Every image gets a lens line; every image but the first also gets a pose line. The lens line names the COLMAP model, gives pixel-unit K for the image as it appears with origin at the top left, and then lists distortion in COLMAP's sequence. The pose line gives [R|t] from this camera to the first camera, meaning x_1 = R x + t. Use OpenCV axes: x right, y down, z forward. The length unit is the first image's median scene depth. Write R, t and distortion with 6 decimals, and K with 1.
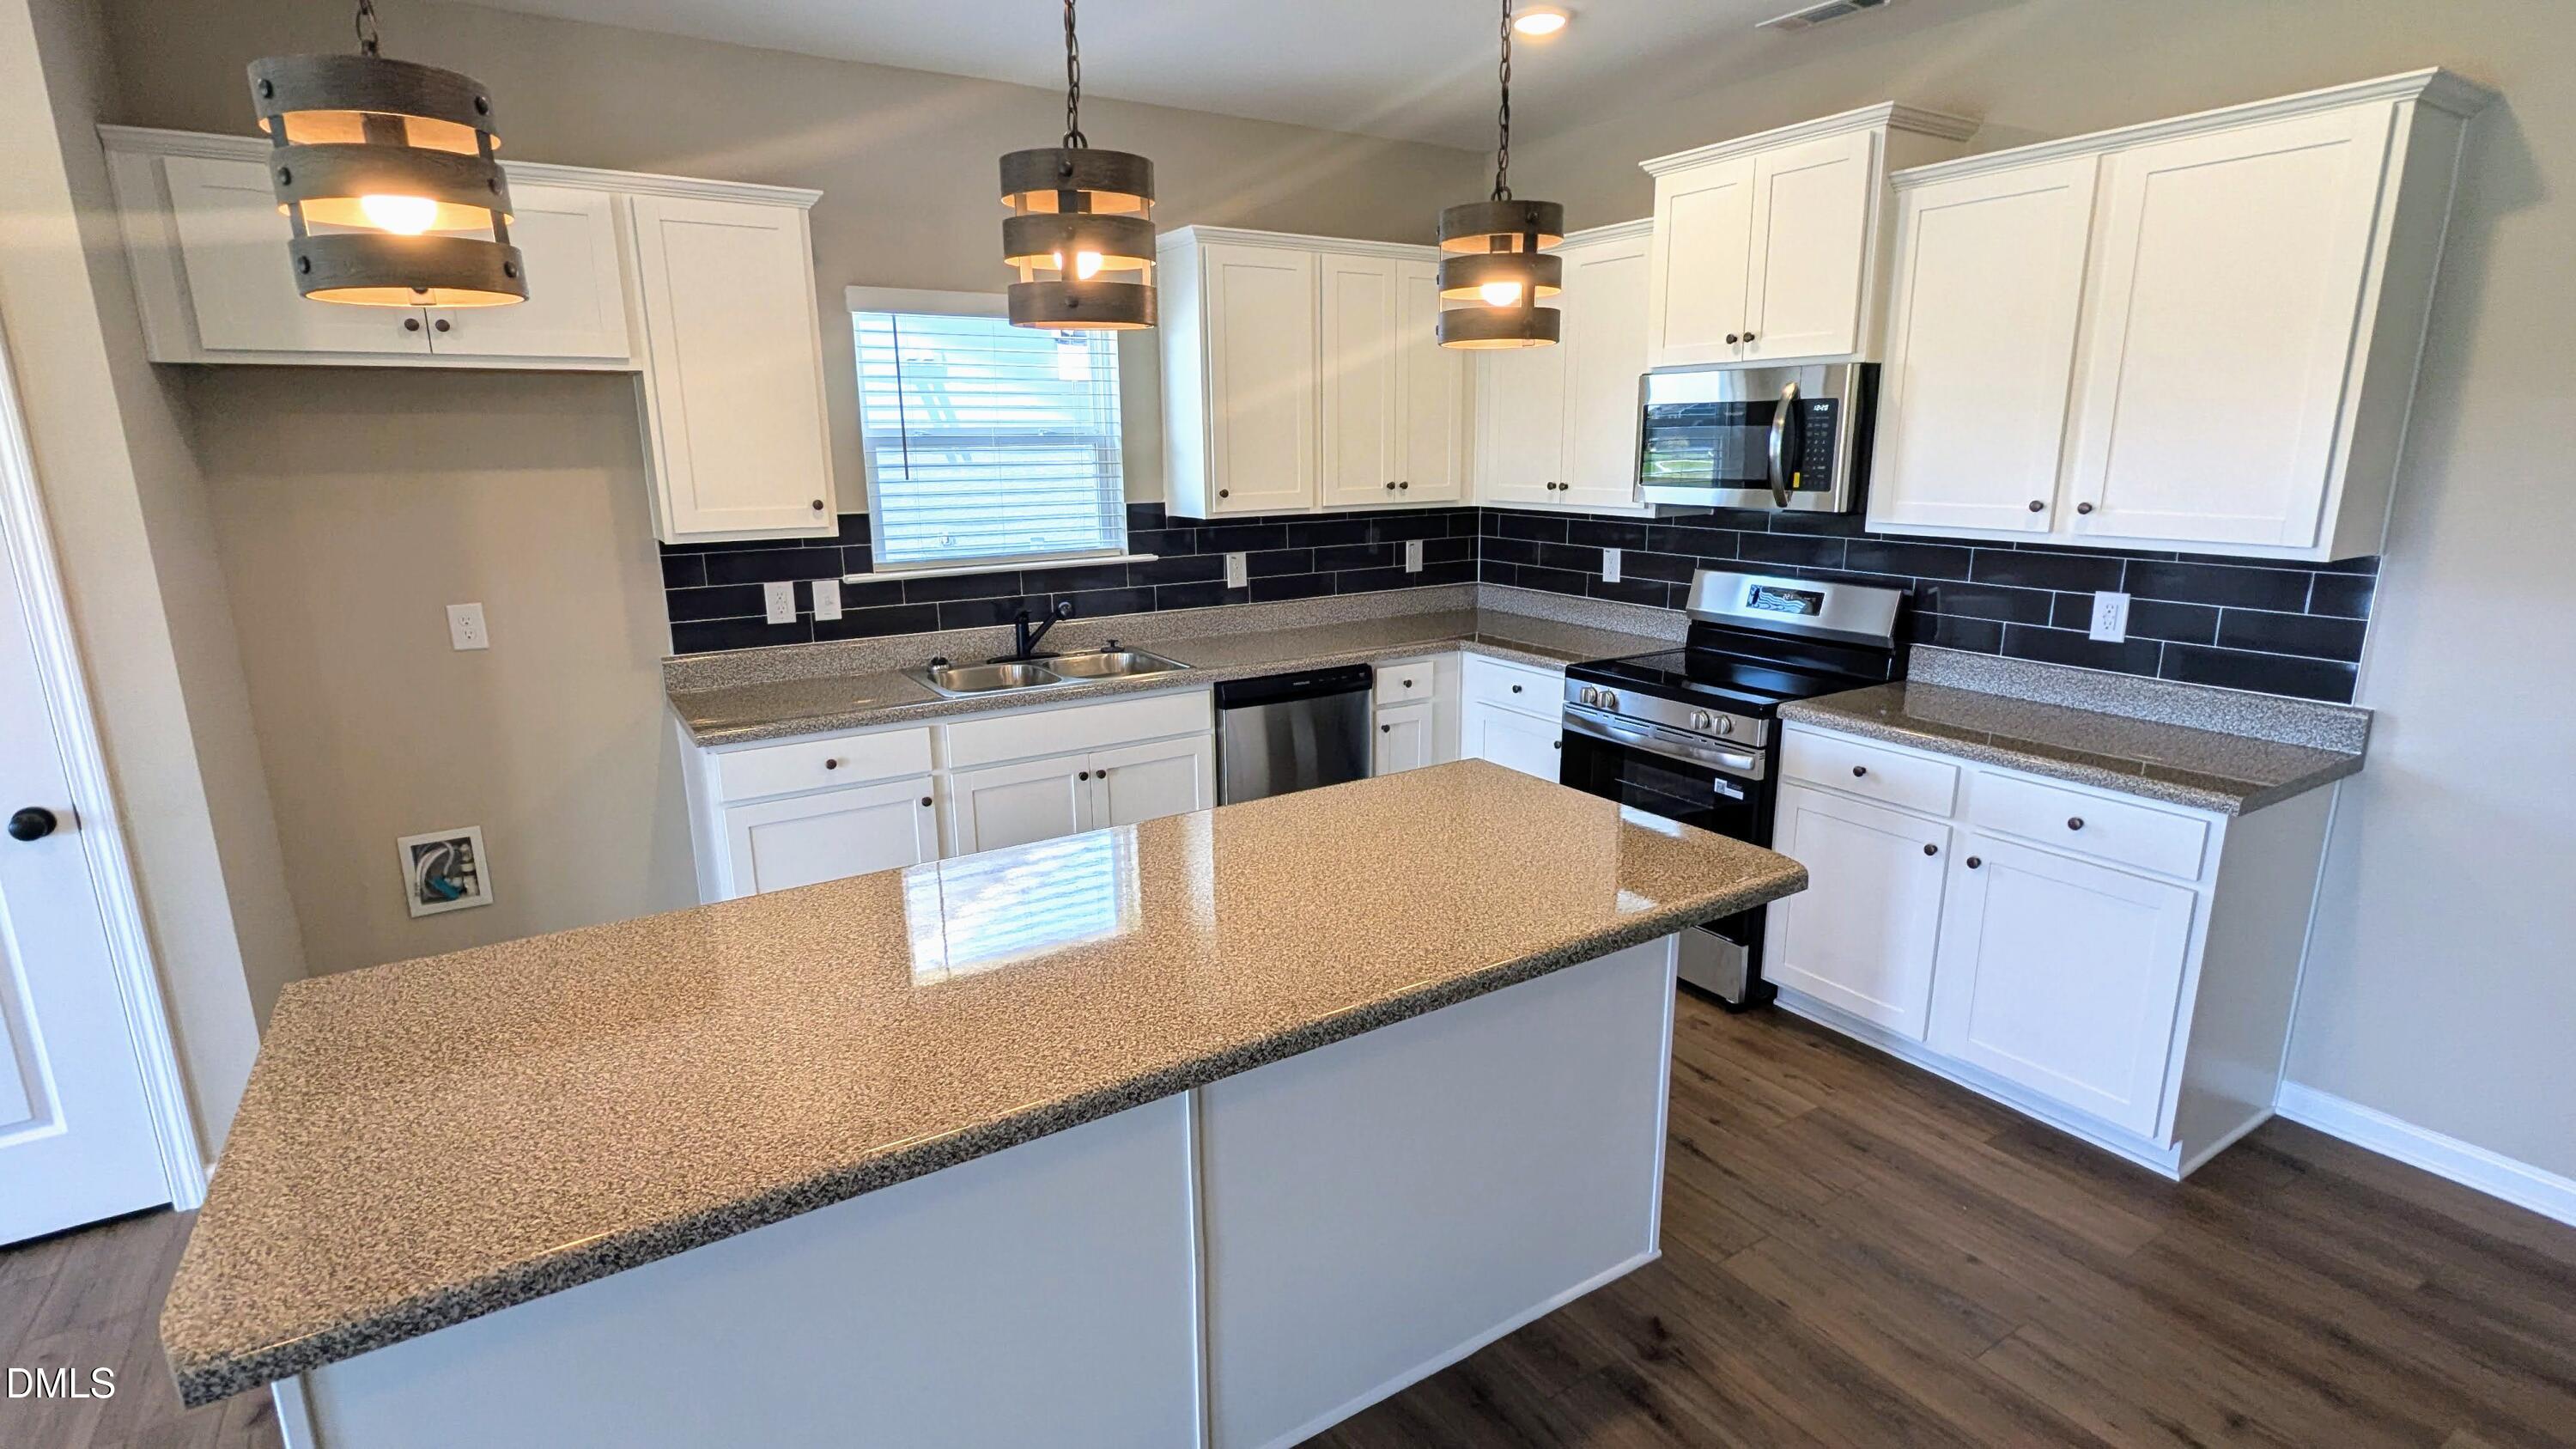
lens RADIAL K [[1228.8, 0, 1288.0], [0, 1228.8, 724.5], [0, 0, 1]] dist [-0.000467, 0.000088]
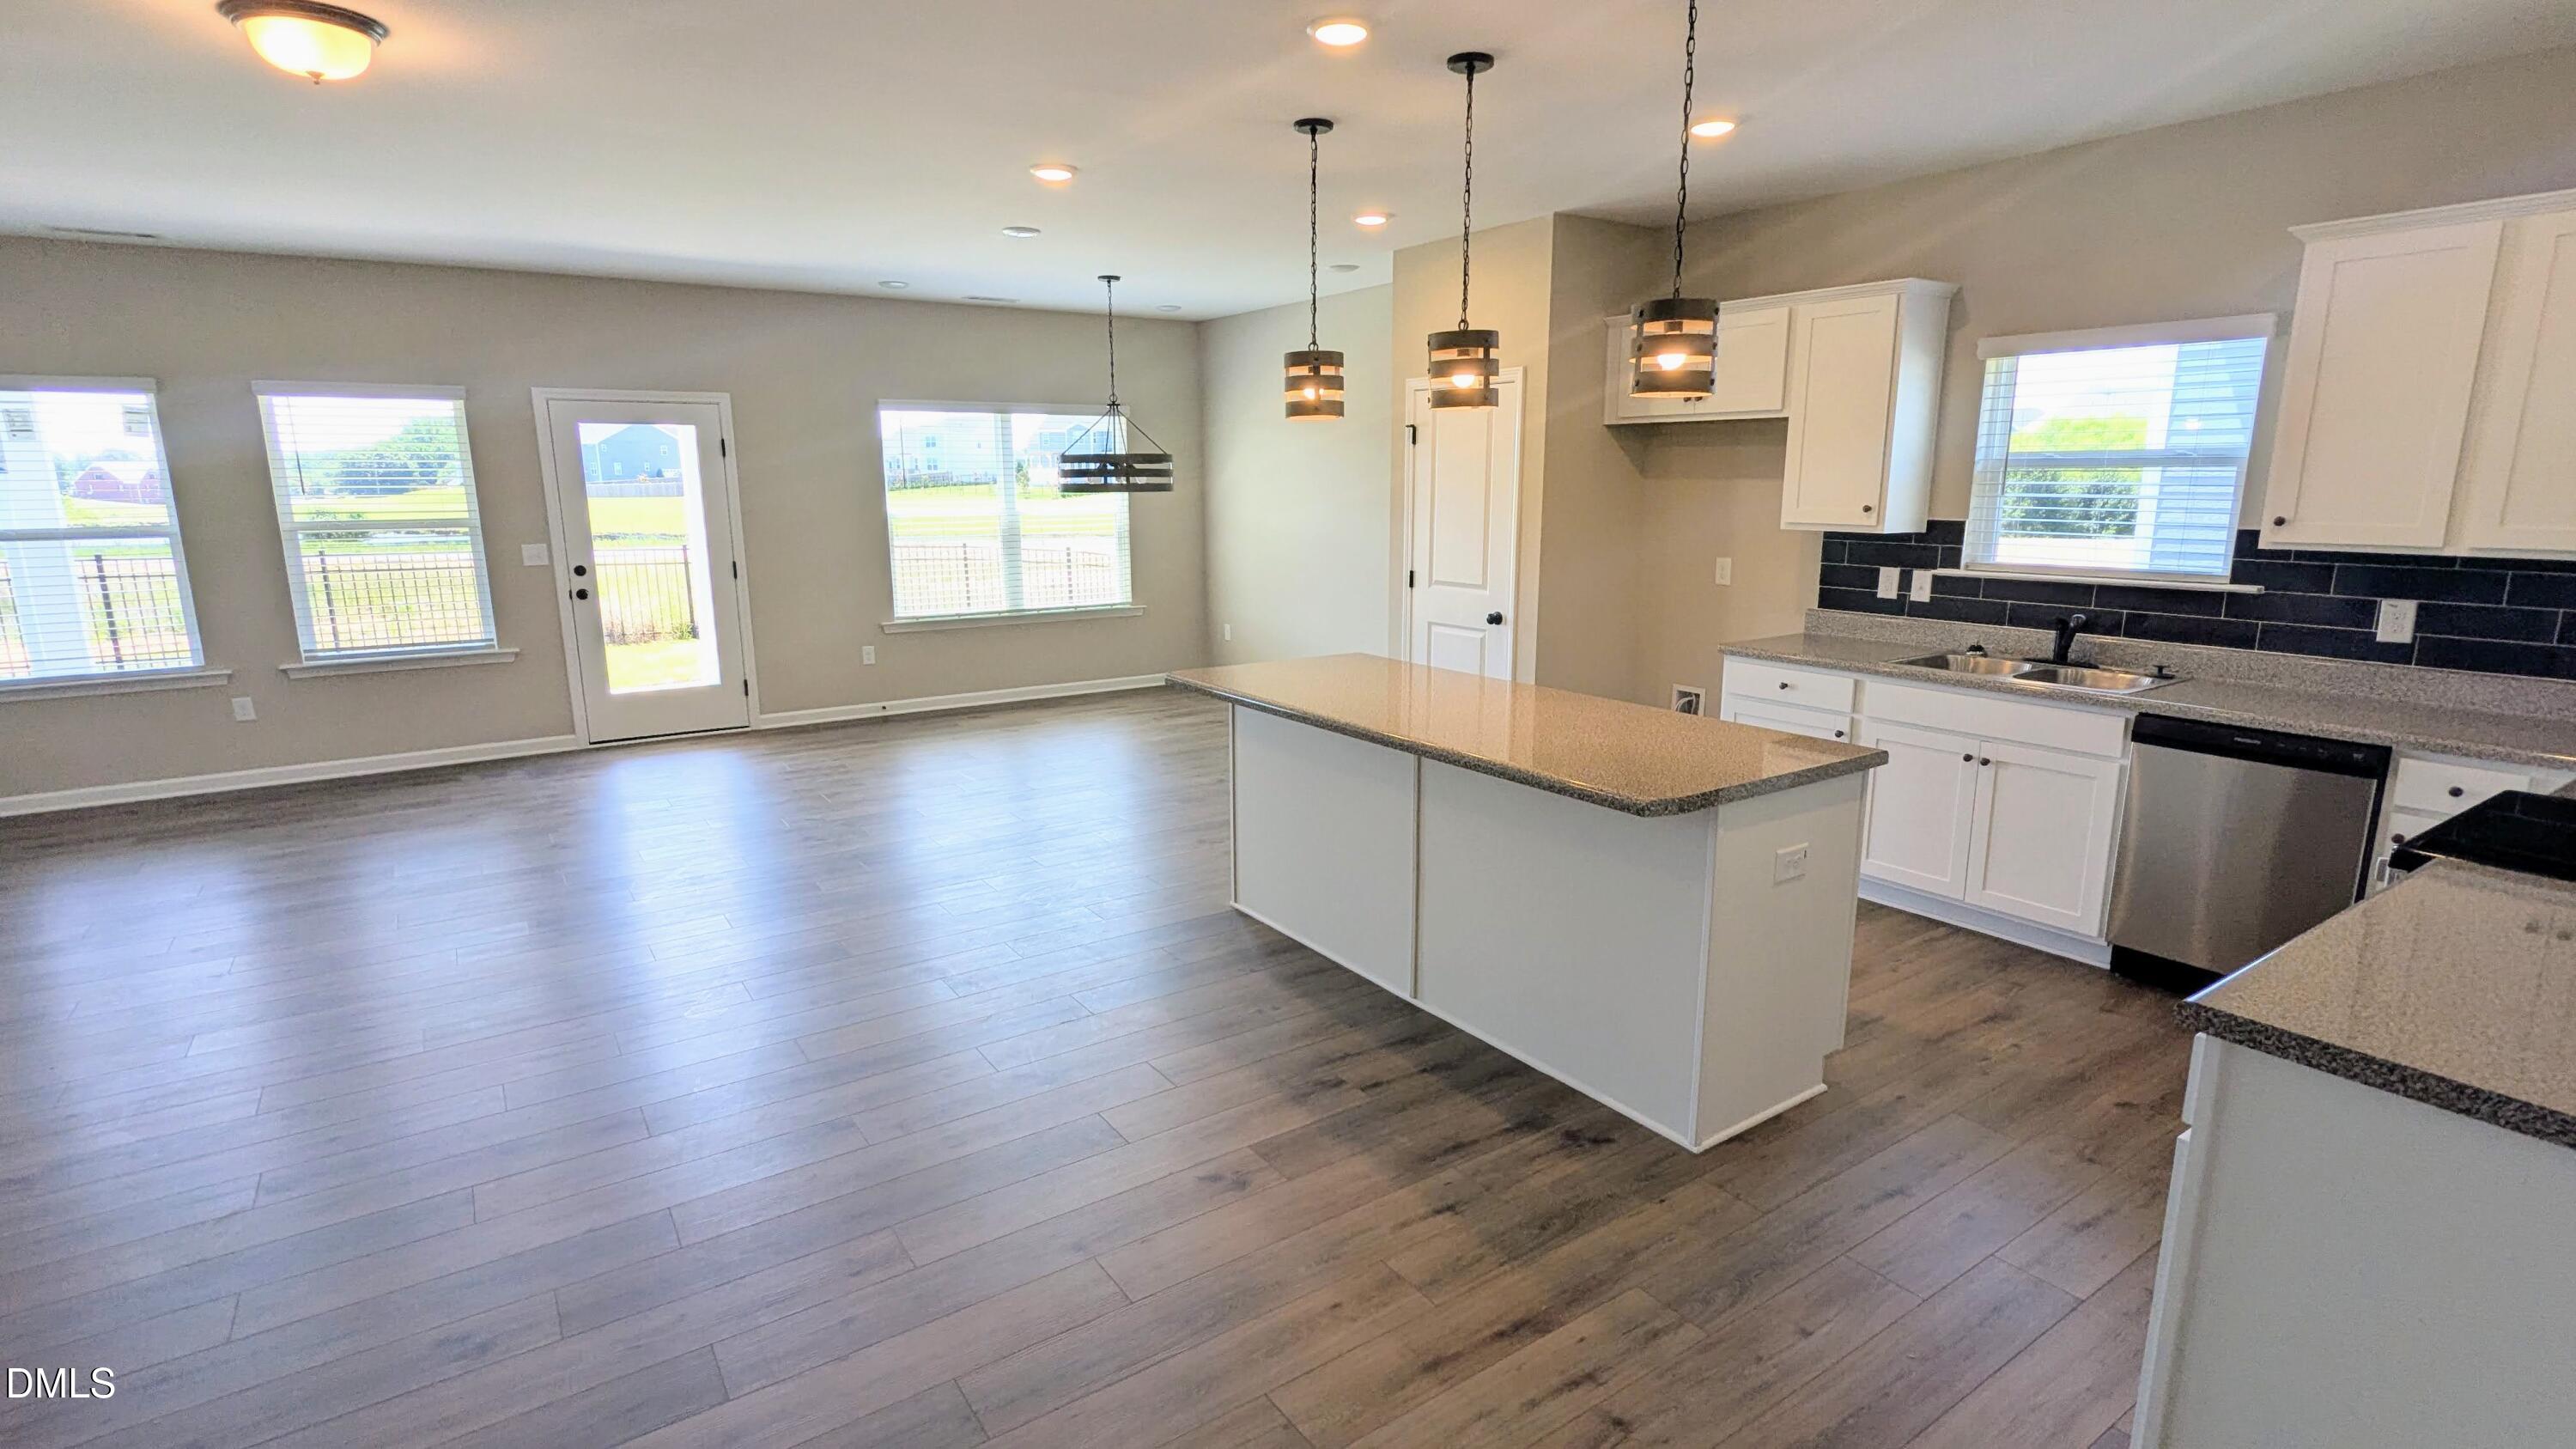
lens RADIAL K [[1228.8, 0, 1288.0], [0, 1228.8, 724.5], [0, 0, 1]] dist [-0.000467, 0.000088]
pose [[0.033975, 0.208529, -0.977426, 0.890044], [-0.225068, 0.954465, 0.195807, -0.066290], [0.973751, 0.213334, 0.079361, 0.290020]]
